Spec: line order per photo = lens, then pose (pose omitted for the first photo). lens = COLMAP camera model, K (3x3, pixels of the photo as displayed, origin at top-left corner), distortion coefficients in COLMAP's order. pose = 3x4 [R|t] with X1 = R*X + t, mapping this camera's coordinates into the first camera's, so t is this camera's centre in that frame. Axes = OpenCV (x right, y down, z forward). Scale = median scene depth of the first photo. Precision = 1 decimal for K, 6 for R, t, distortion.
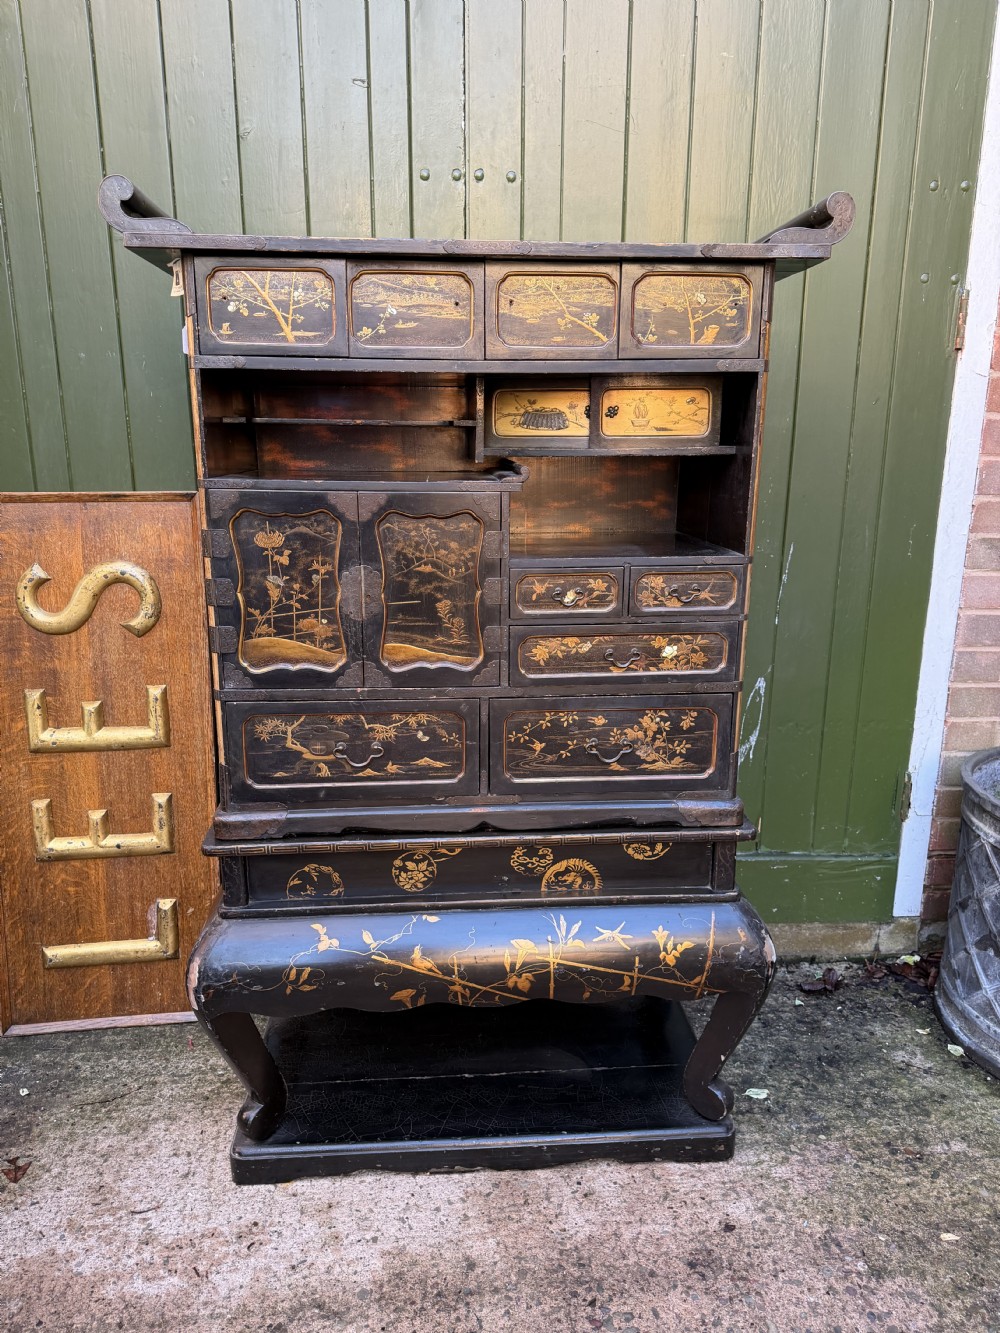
lens RADIAL K [[945.9, 0, 501.8], [0, 945.9, 669.1], [0, 0, 1]] dist [0.024011, -0.030143]
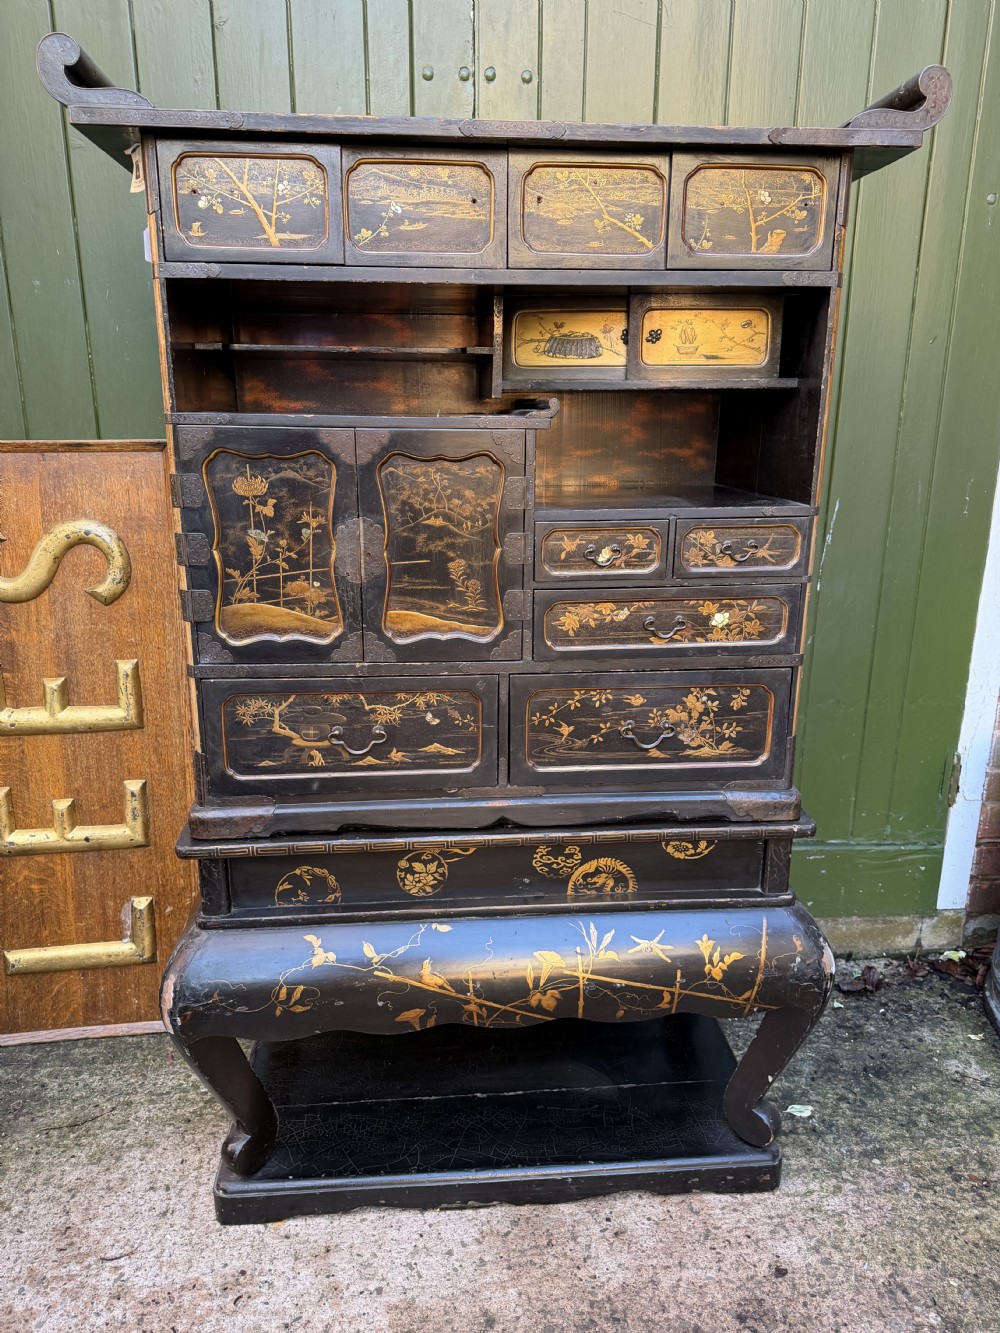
lens RADIAL K [[945.9, 0, 502.2], [0, 945.9, 668.0], [0, 0, 1]] dist [0.024011, -0.030143]
pose [[0.999935, -0.002001, 0.011218, -0.027604], [0.001700, 0.999641, 0.026747, 0.002053], [-0.011267, -0.026726, 0.999579, 0.131250]]
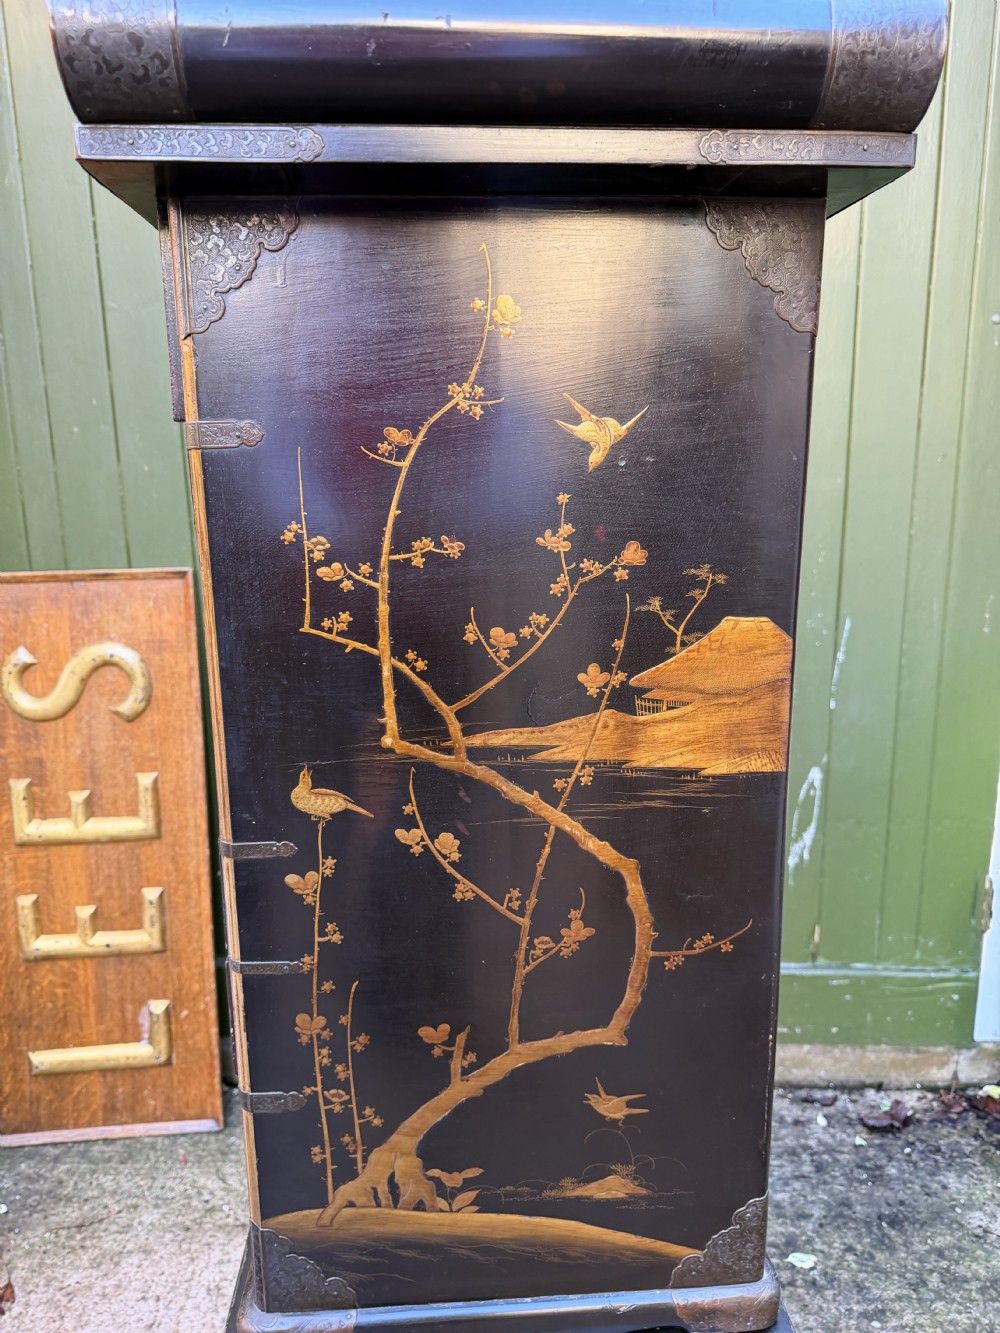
lens RADIAL K [[945.9, 0, 493.9], [0, 945.9, 691.4], [0, 0, 1]] dist [0.024011, -0.030143]
pose [[0.994746, 0.001915, -0.102361, 0.091163], [-0.002986, 0.999942, -0.010315, -0.070390], [0.102335, 0.010566, 0.994694, 0.126069]]
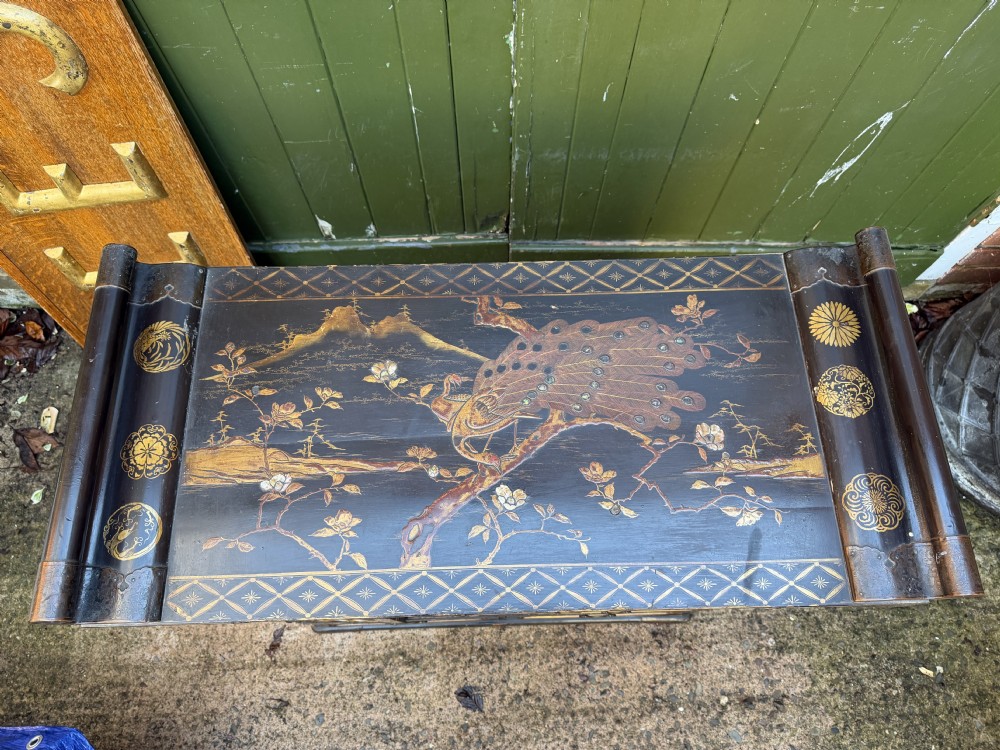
lens RADIAL K [[709.6, 0, 501.9], [0, 709.6, 370.5], [0, 0, 1]] dist [0.024011, -0.030143]
pose [[0.998767, 0.046100, -0.018404, -0.030038], [-0.011664, 0.578358, 0.815700, -0.461659], [0.048248, -0.814479, 0.578183, 0.638642]]
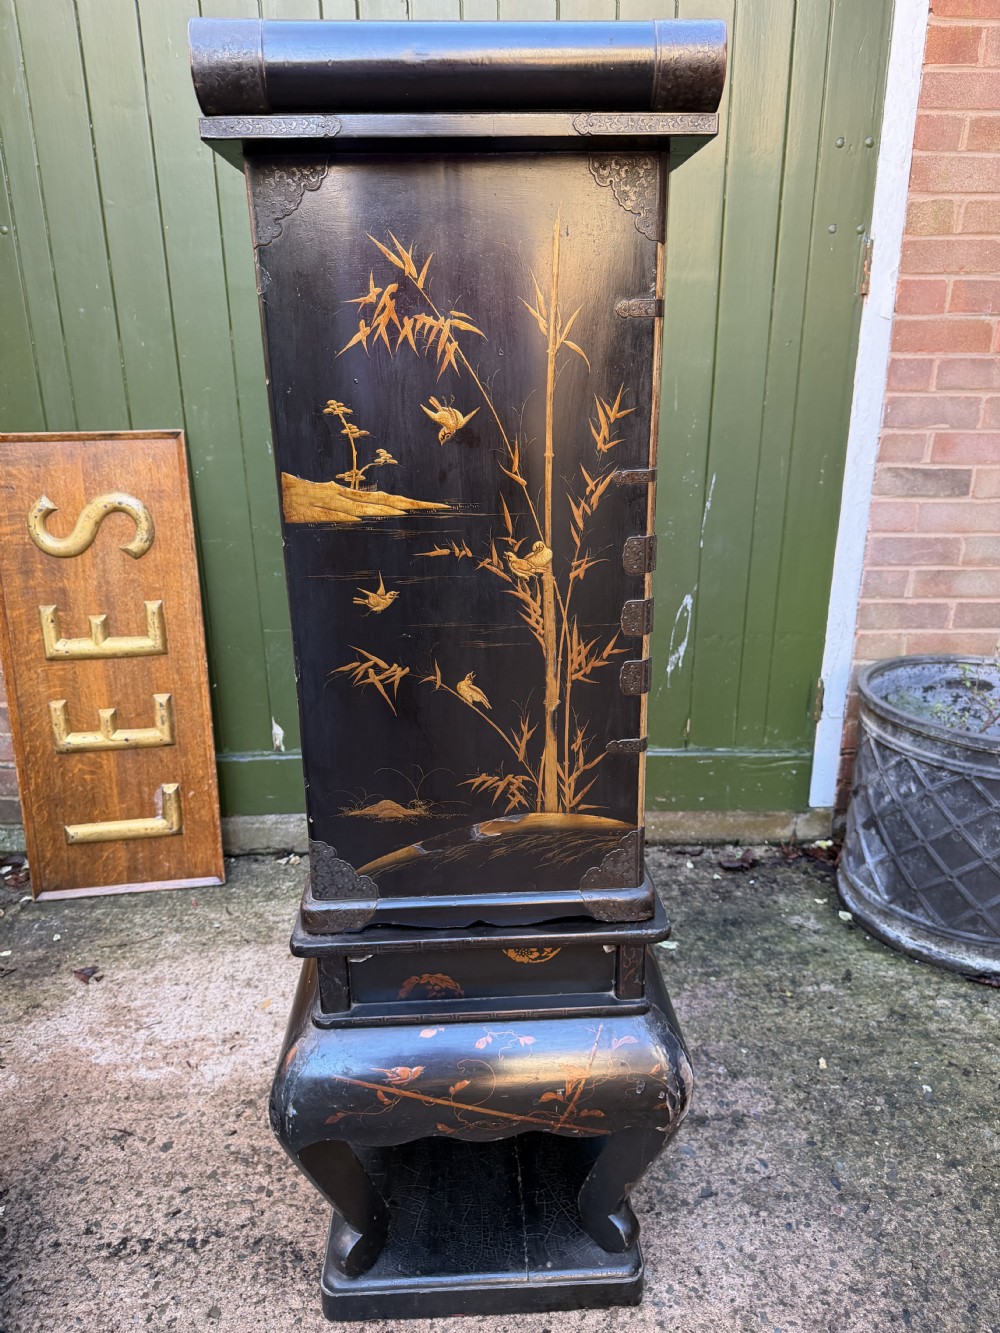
lens RADIAL K [[945.9, 0, 505.2], [0, 945.9, 670.3], [0, 0, 1]] dist [0.024011, -0.030143]
pose [[0.999331, 0.001546, -0.036526, 0.131935], [0.001282, 0.997010, 0.077264, 0.015871], [0.036537, -0.077259, 0.996341, -0.181935]]
